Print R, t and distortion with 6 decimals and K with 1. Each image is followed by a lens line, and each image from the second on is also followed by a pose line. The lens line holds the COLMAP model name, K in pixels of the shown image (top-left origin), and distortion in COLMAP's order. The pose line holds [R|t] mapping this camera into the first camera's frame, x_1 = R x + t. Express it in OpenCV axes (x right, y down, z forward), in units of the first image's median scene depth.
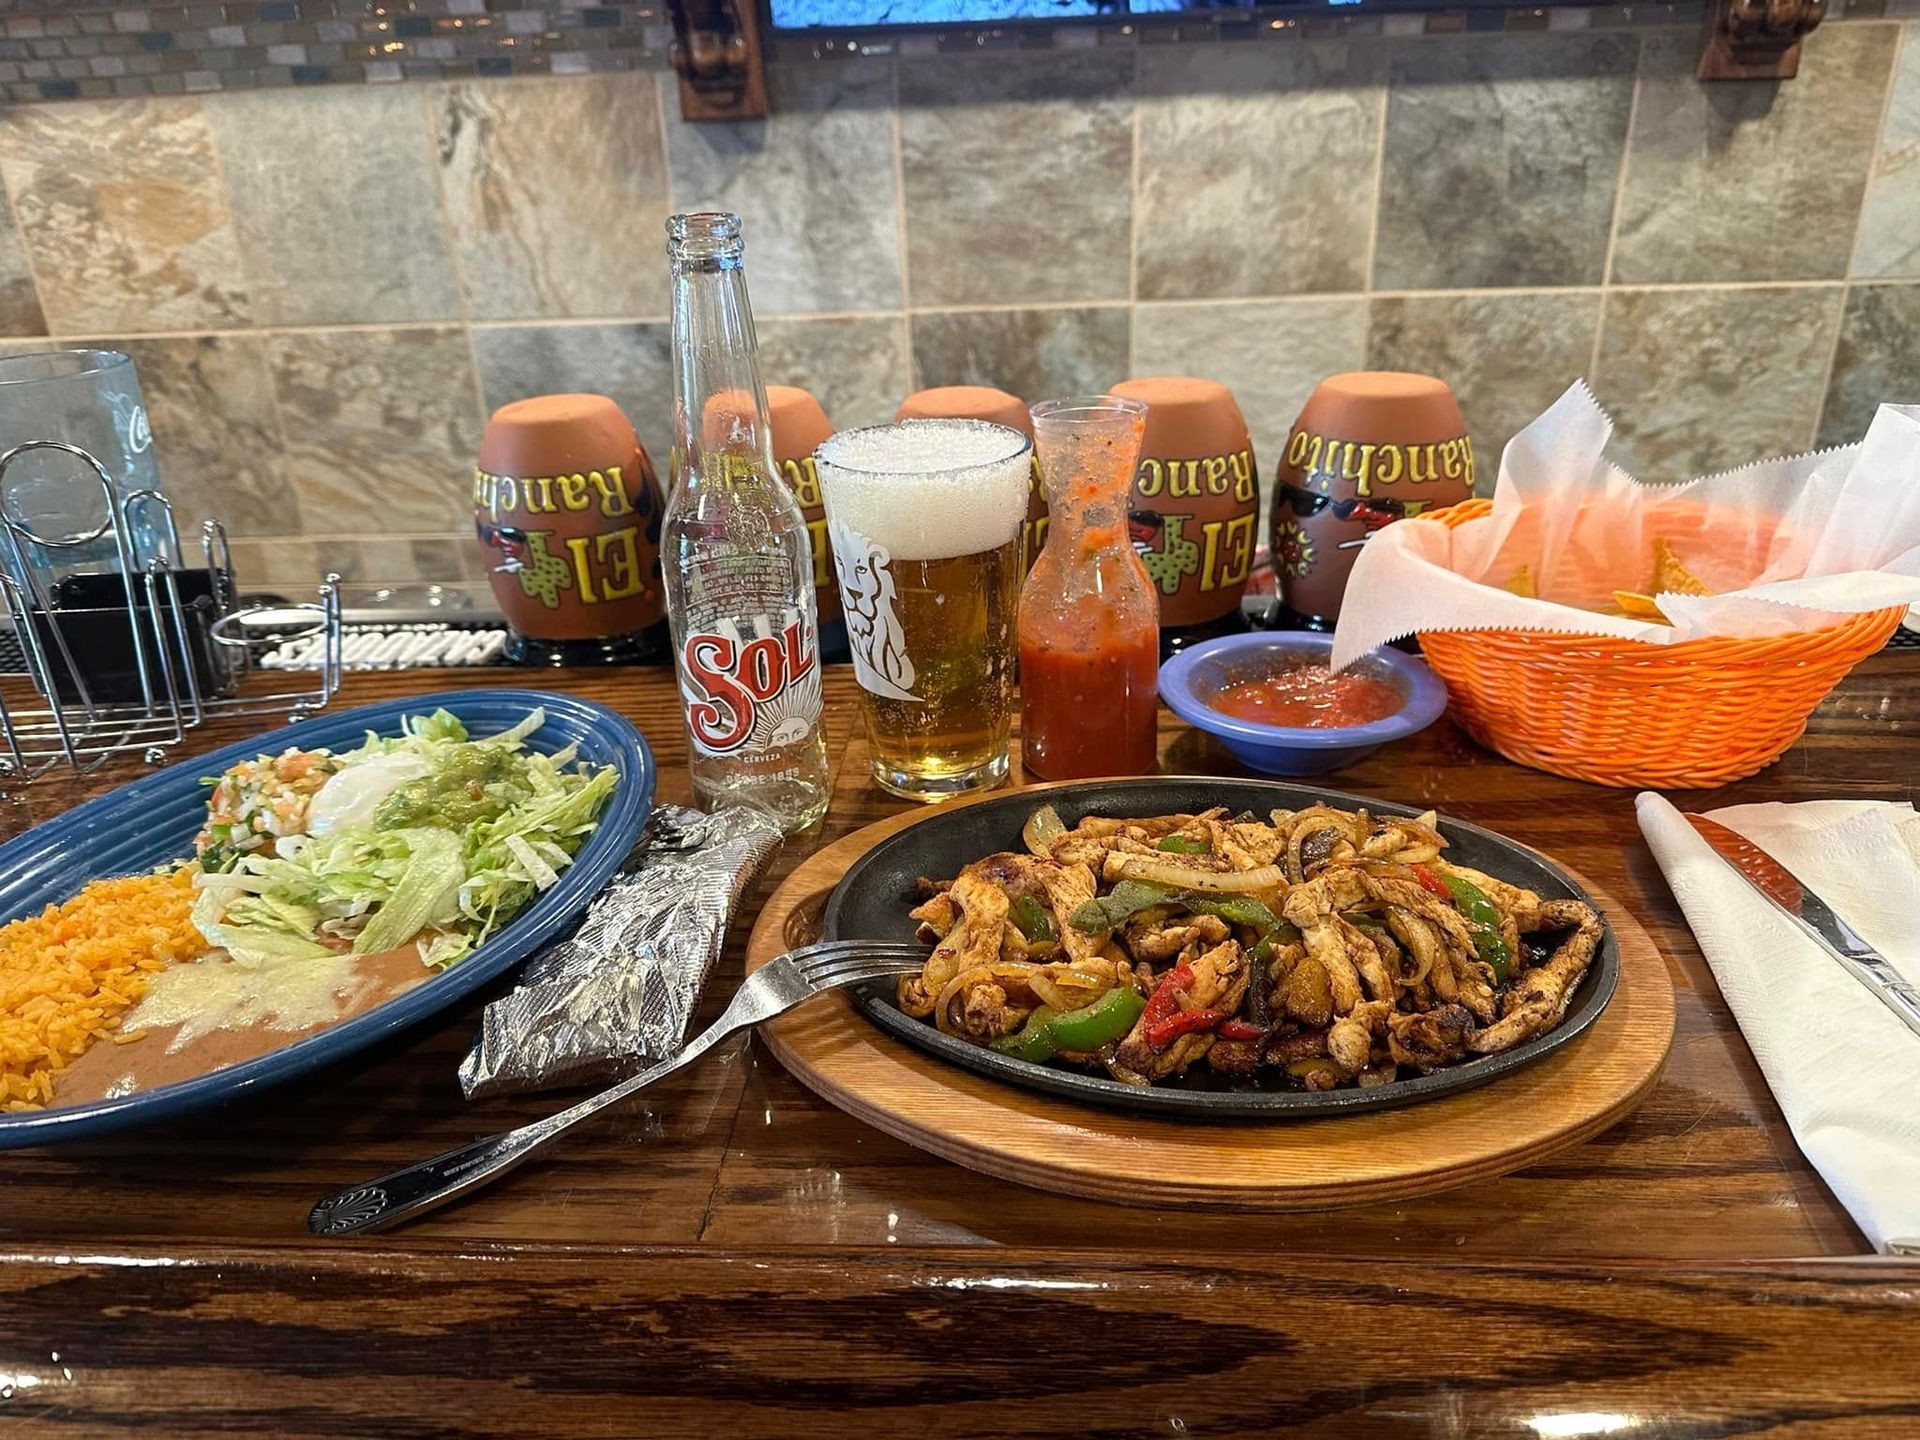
lens RADIAL K [[1387.3, 0, 960.0], [0, 1387.3, 720.0], [0, 0, 1]] dist [0.062677, -0.117286]
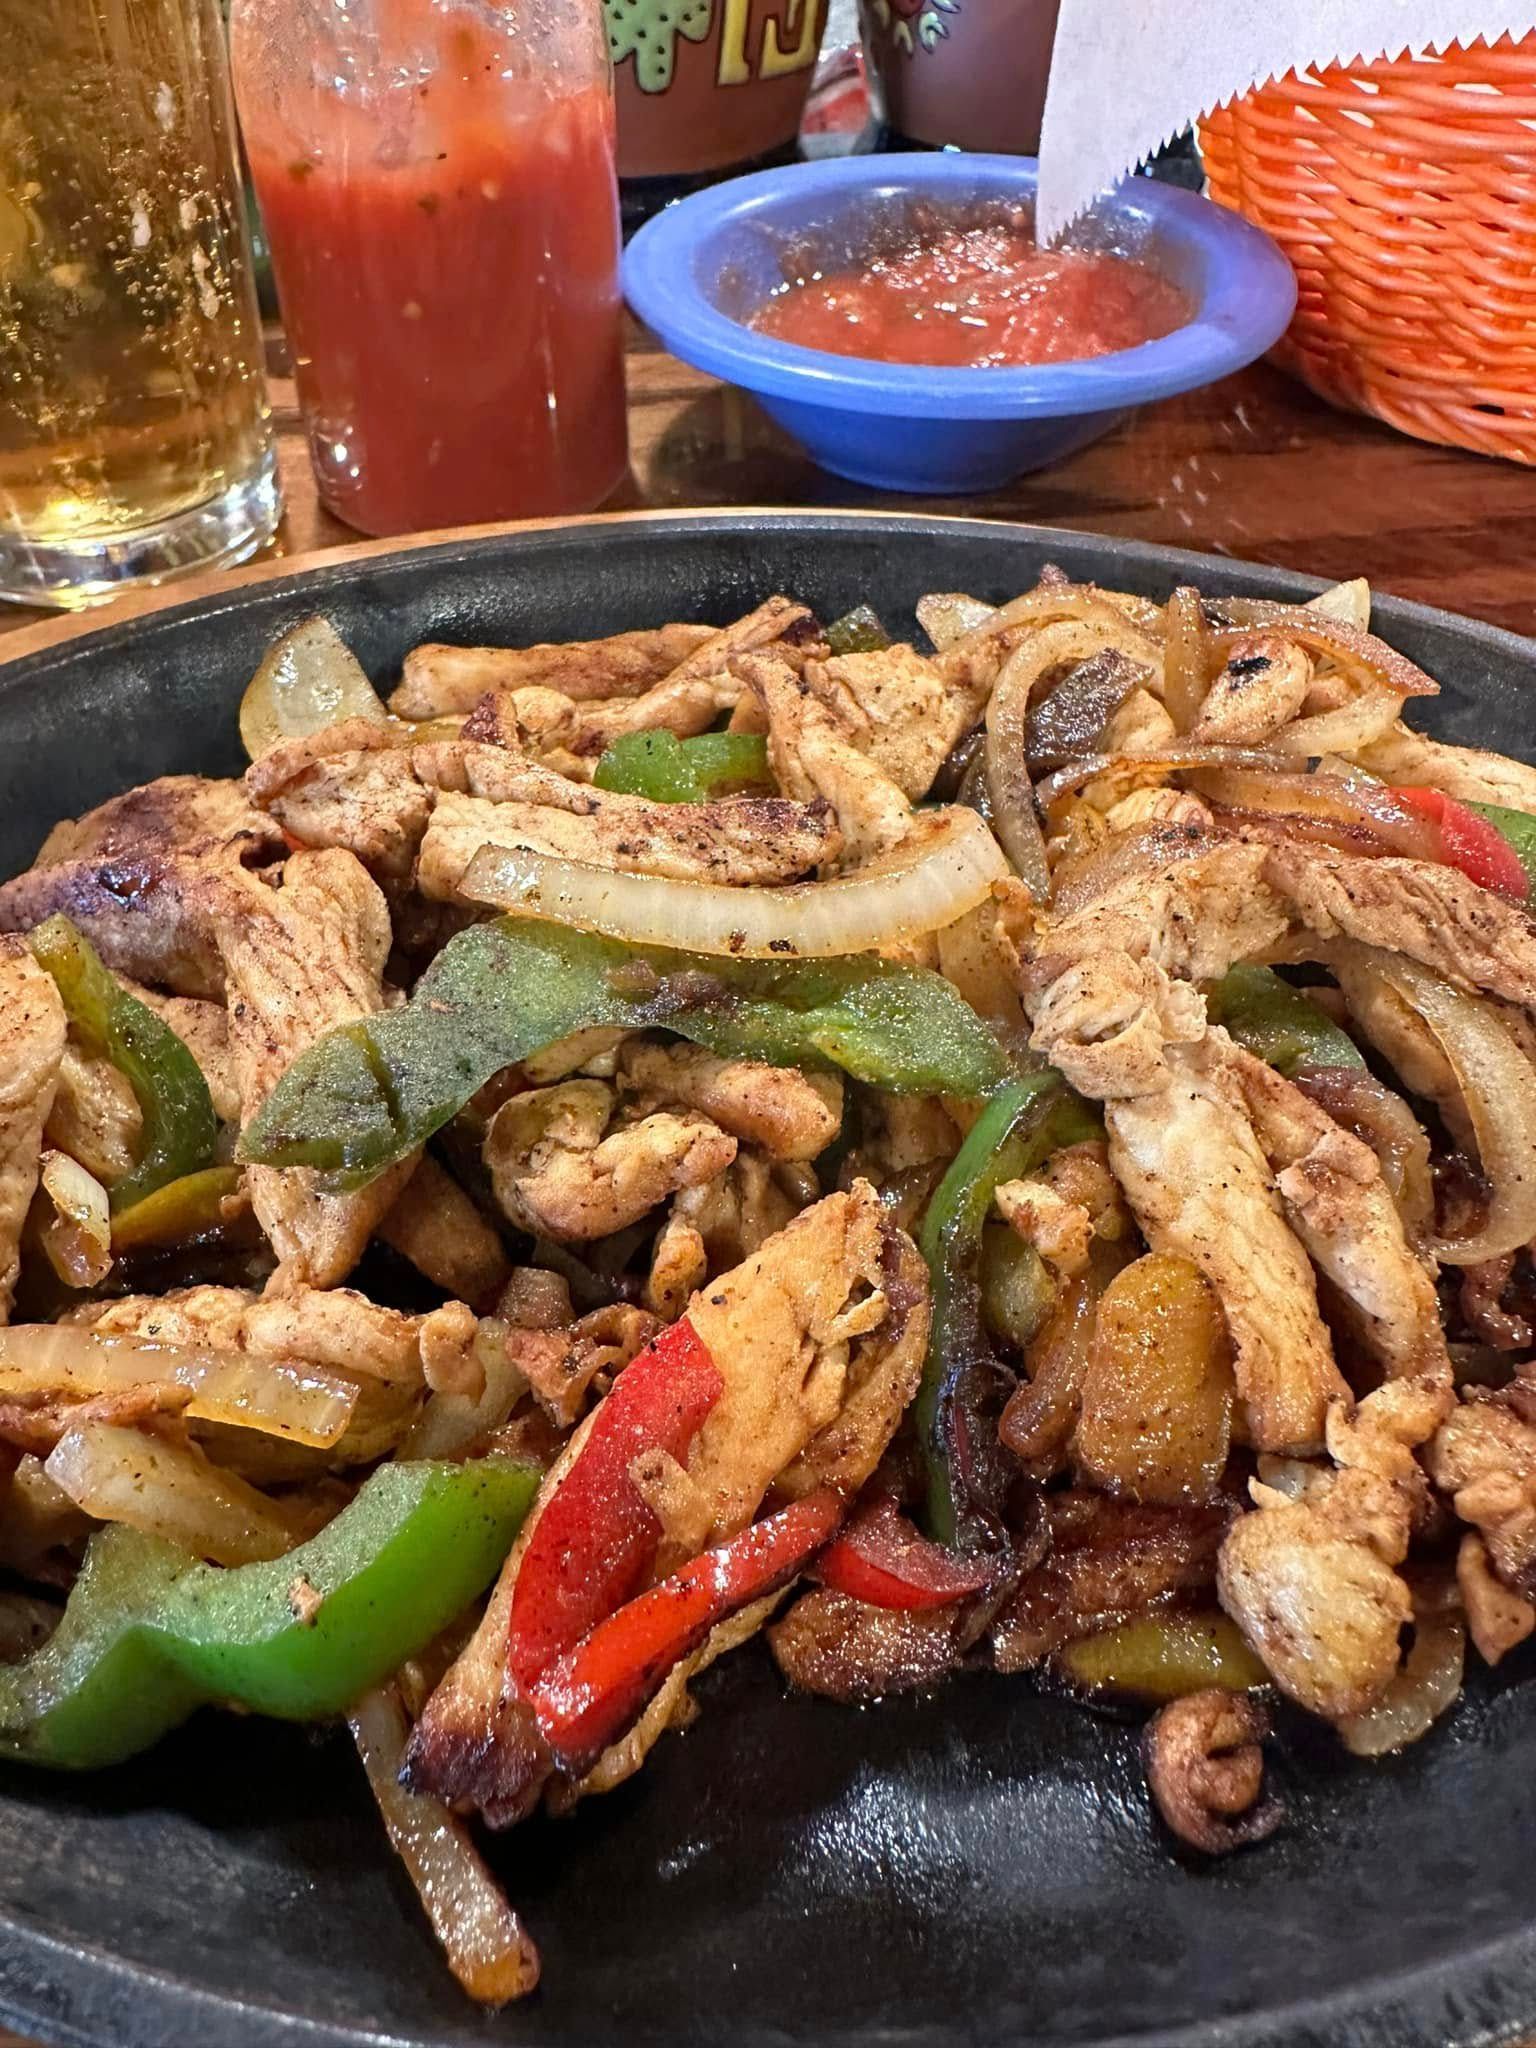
lens RADIAL K [[1494.1, 0, 654.4], [0, 1494.1, 1025.0], [0, 0, 1]] dist [-0.009311, -0.003200]
pose [[0.991358, -0.088968, 0.096403, 0.116646], [0.046865, 0.926577, 0.373174, 0.020400], [-0.122525, -0.365431, 0.922739, 0.662561]]
